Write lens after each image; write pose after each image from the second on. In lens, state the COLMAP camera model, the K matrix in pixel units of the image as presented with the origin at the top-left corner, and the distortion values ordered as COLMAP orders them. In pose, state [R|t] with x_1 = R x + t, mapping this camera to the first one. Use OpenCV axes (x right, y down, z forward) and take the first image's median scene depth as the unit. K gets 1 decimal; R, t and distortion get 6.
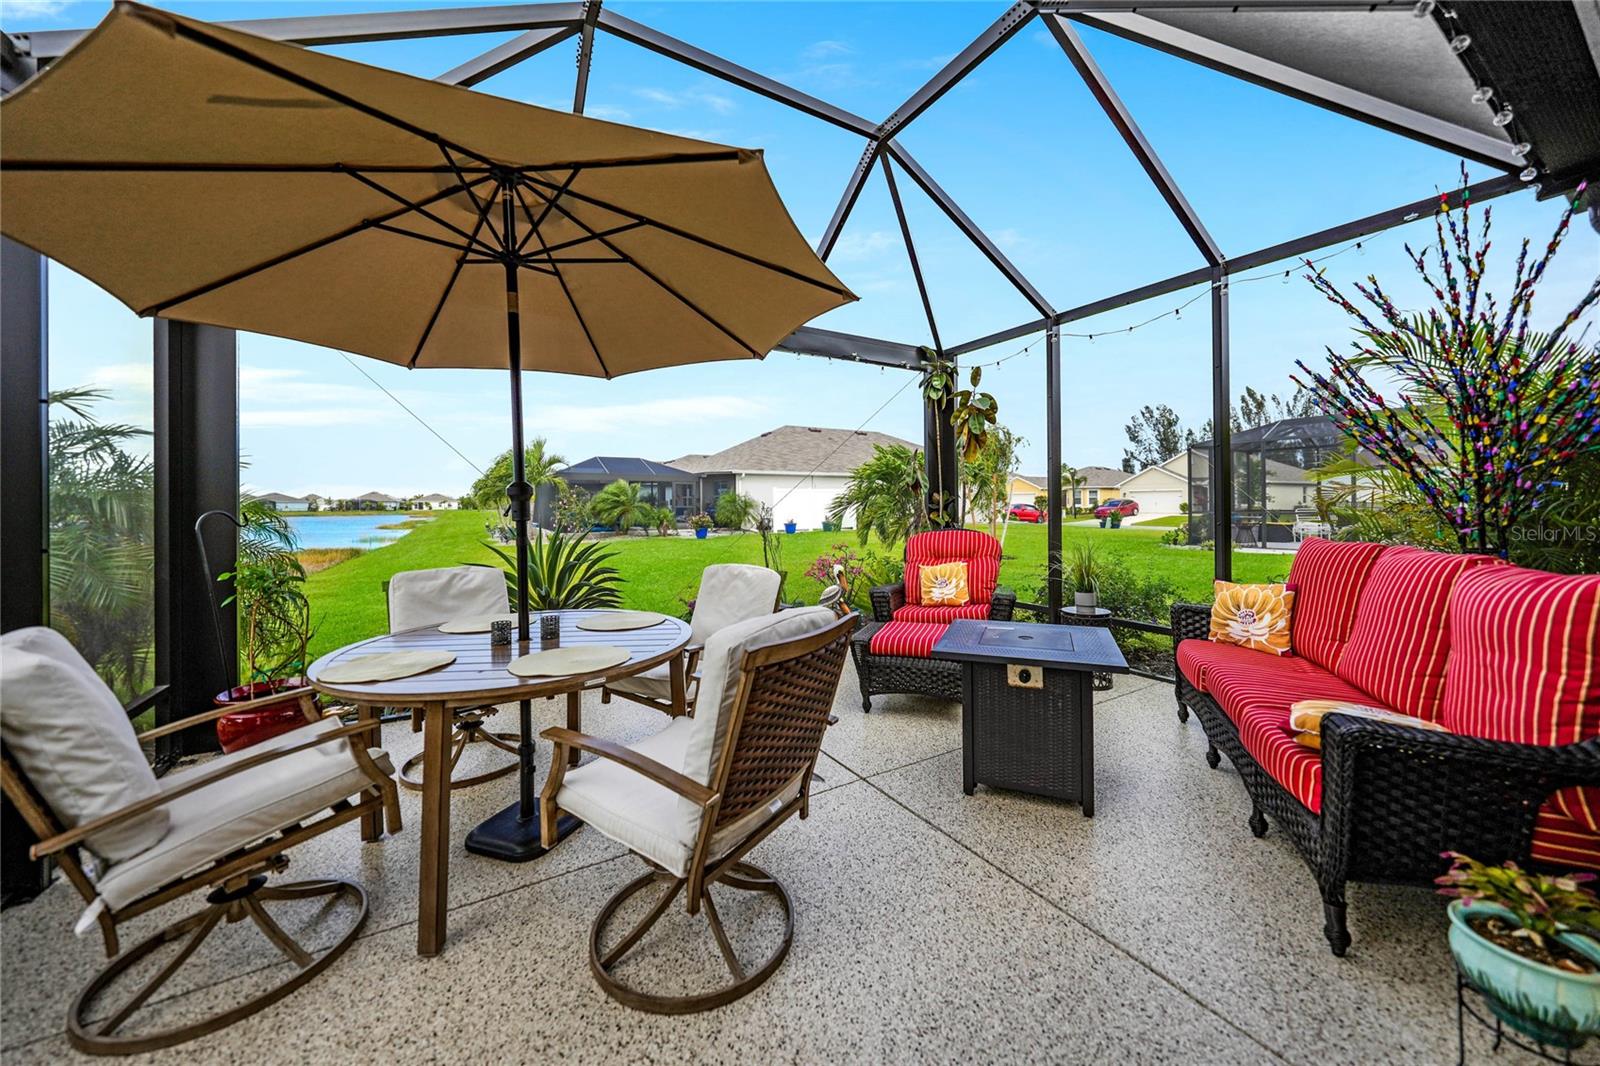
lens RADIAL K [[570.2, 0, 803.1], [0, 570.2, 495.8], [0, 0, 1]] dist [-0.002409, -0.000064]
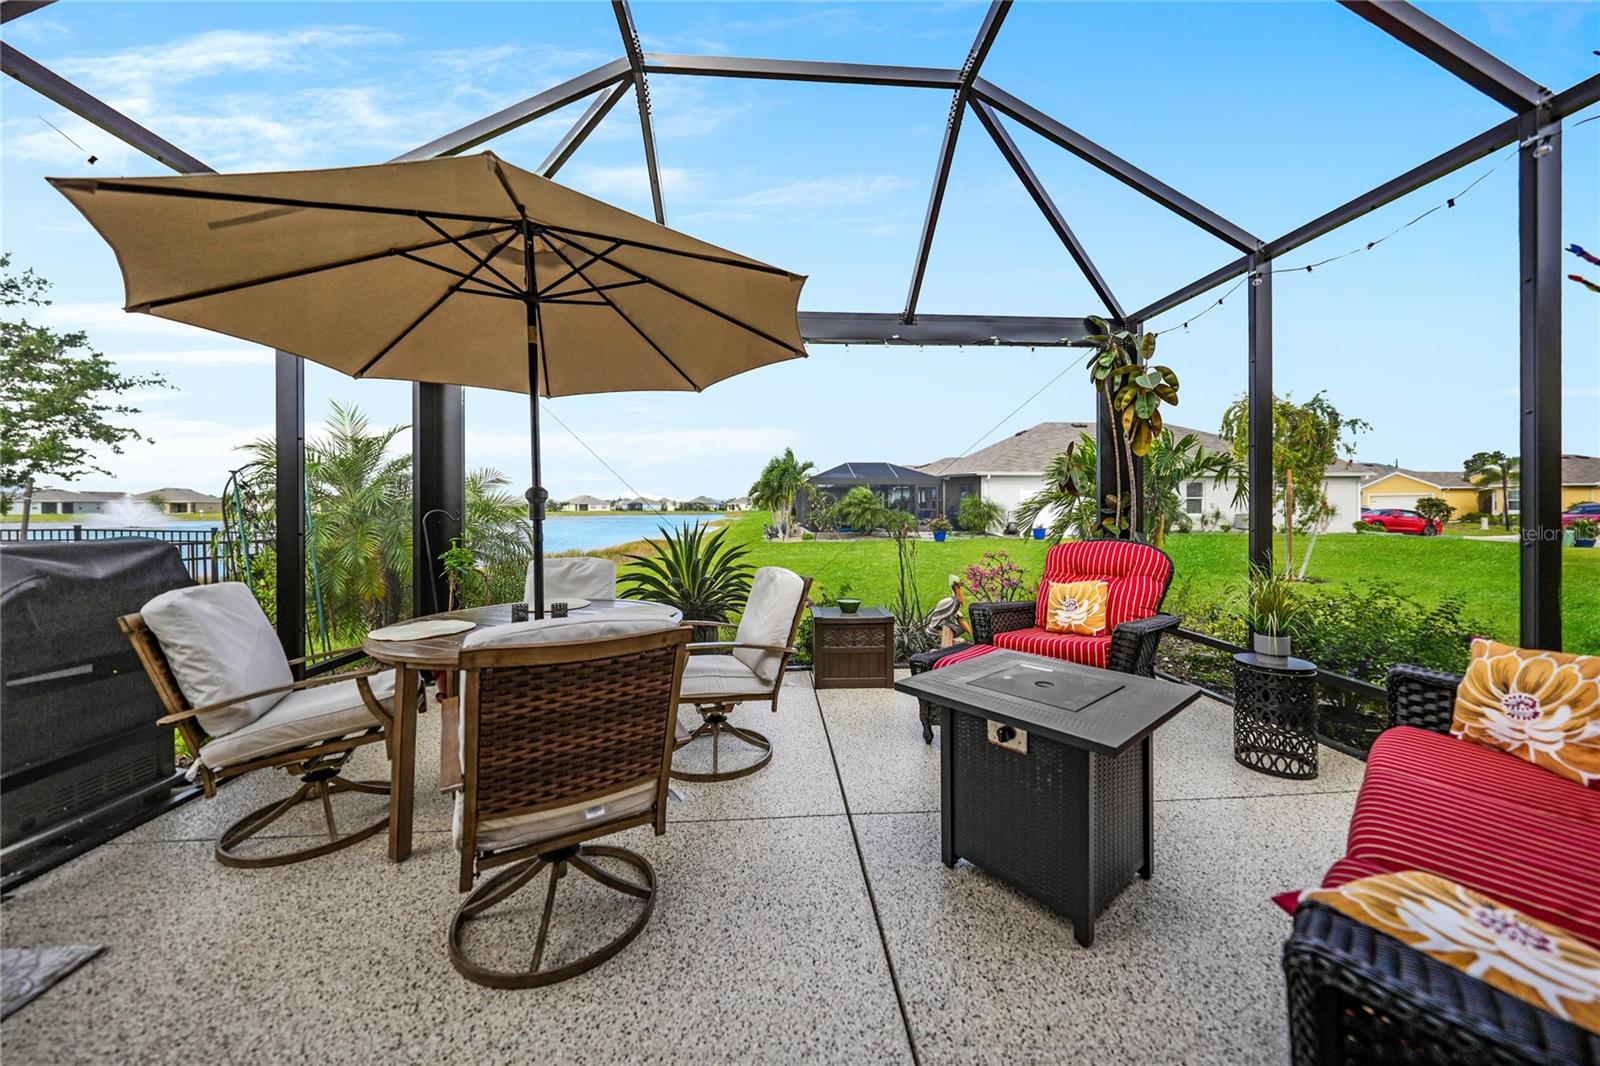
lens RADIAL K [[559.9, 0, 810.3], [0, 559.9, 502.8], [0, 0, 1]] dist [-0.002830, -0.000114]
pose [[0.891079, 0.002035, -0.453843, 0.272712], [0.001254, 0.999975, 0.006945, 0.000429], [0.453846, -0.006757, 0.891055, 0.117107]]
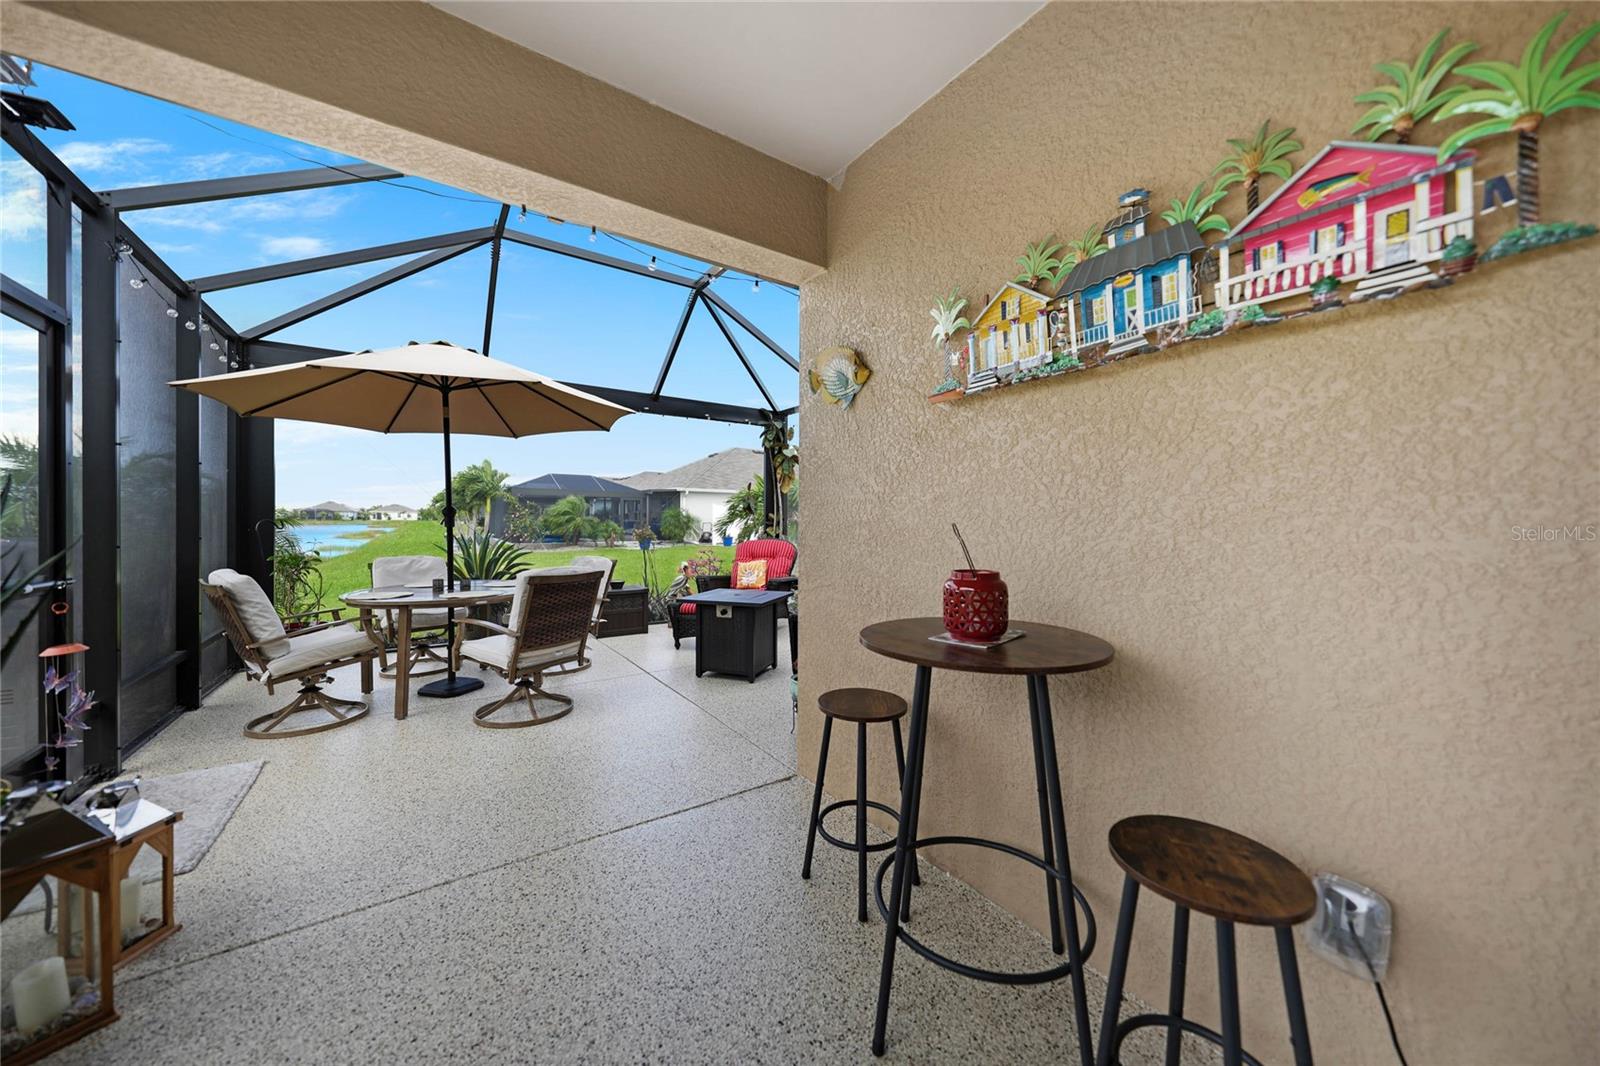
lens RADIAL K [[559.3, 0, 809.0], [0, 559.3, 518.1], [0, 0, 1]] dist [-0.000098, 0.000035]
pose [[0.997749, 0.014181, 0.065546, 0.300782], [-0.014926, 0.999829, 0.010901, -0.013106], [-0.065380, -0.011854, 0.997790, -0.489539]]
